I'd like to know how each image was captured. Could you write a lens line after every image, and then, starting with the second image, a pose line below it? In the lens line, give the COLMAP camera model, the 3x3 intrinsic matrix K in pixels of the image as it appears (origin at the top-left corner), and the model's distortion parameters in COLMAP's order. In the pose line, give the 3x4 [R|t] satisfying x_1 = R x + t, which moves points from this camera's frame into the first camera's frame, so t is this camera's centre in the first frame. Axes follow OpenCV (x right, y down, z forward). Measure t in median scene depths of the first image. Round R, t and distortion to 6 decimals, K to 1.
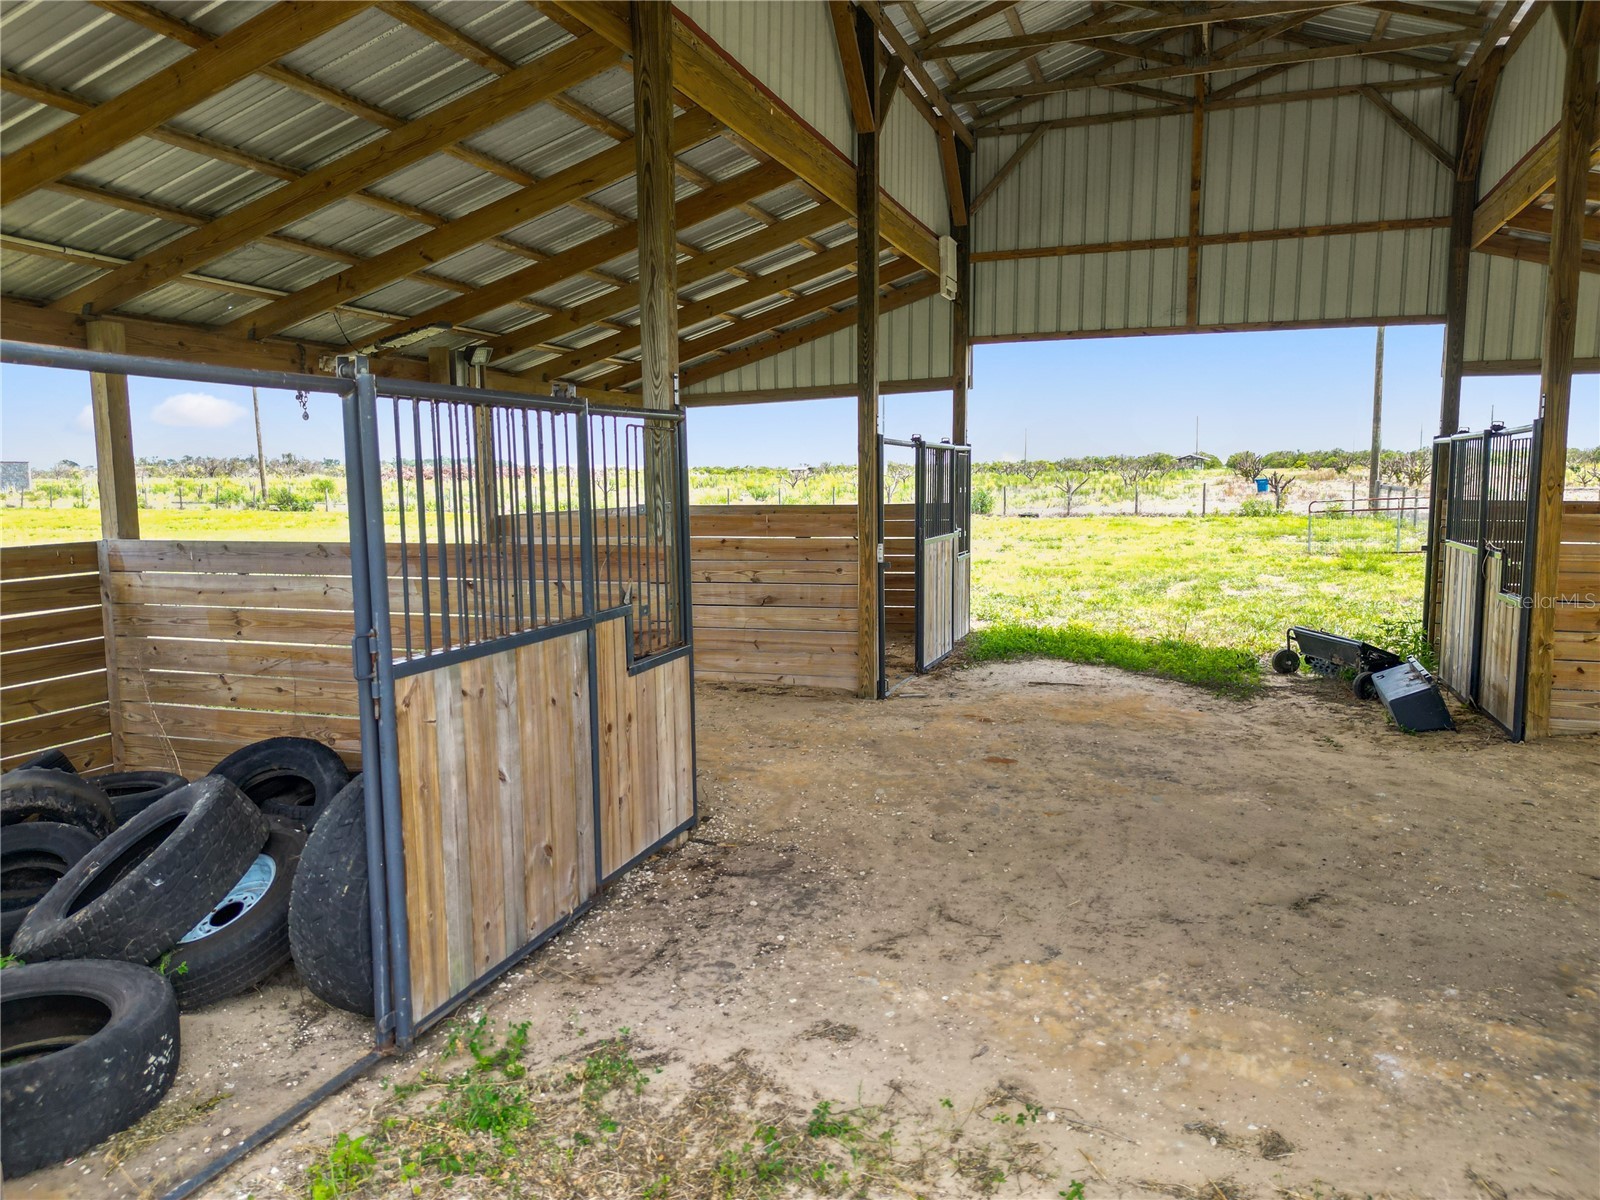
lens RADIAL K [[1120.4, 0, 794.8], [0, 1120.4, 603.2], [0, 0, 1]] dist [0.073362, -0.074643]
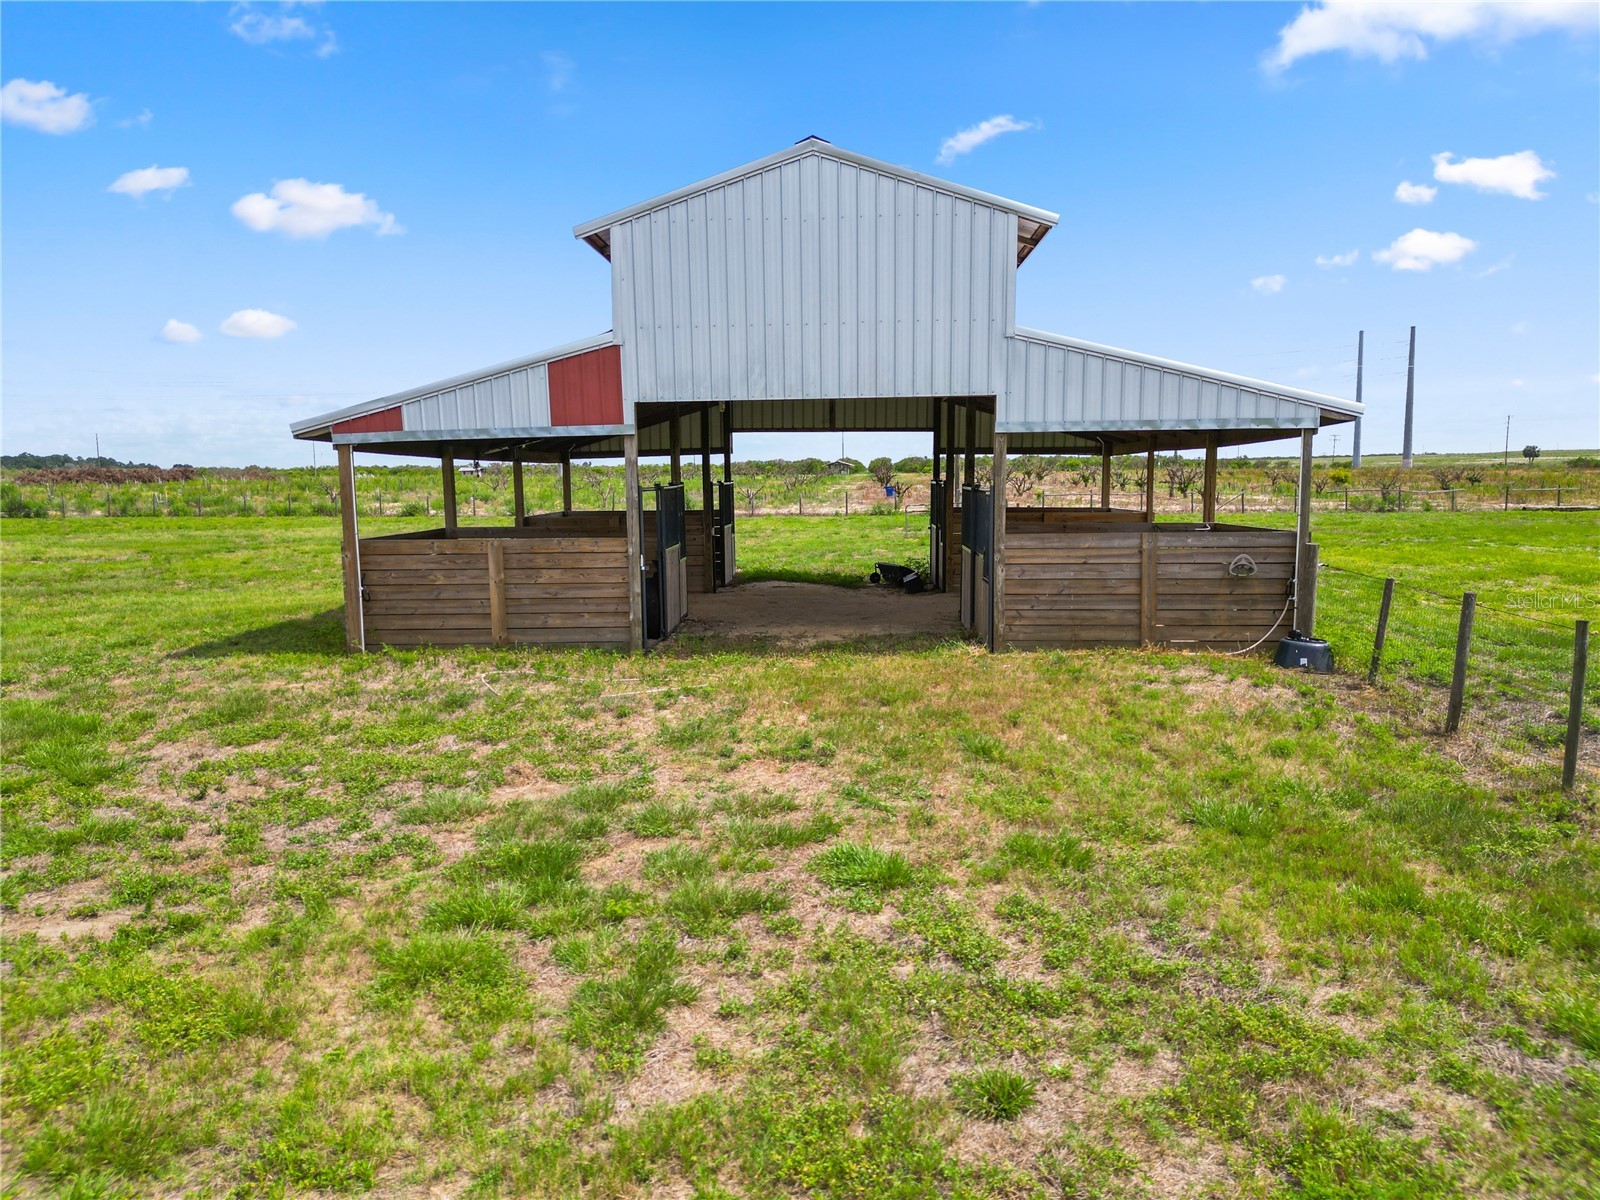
lens RADIAL K [[1120.4, 0, 799.7], [0, 1120.4, 607.2], [0, 0, 1]] dist [0.073362, -0.074643]
pose [[0.955351, -0.034067, 0.293504, -0.466799], [0.033295, 0.999416, 0.007628, 0.108311], [-0.293592, 0.002485, 0.955927, -1.377099]]
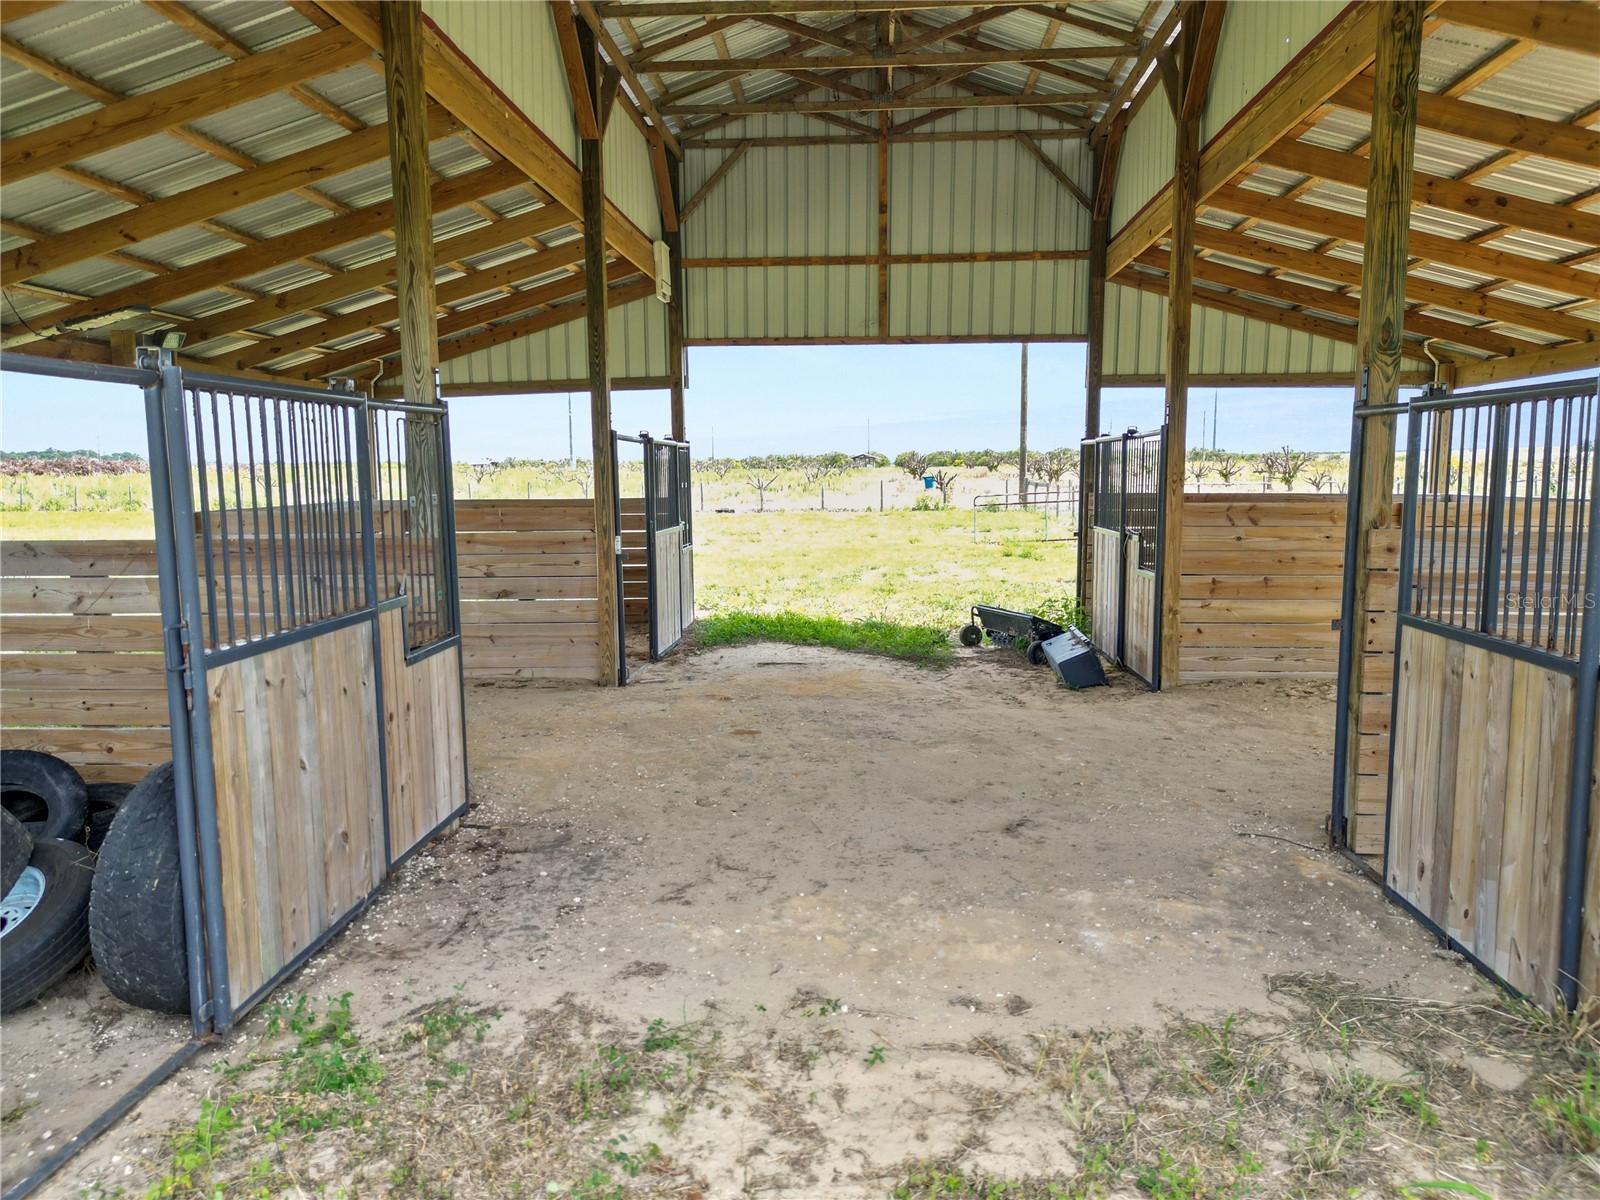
lens RADIAL K [[1120.4, 0, 791.9], [0, 1120.4, 604.1], [0, 0, 1]] dist [0.073362, -0.074643]
pose [[0.963149, -0.031291, 0.267143, -0.048239], [0.030308, 0.999510, 0.007803, 0.006665], [-0.267256, 0.000581, 0.963625, -0.046261]]
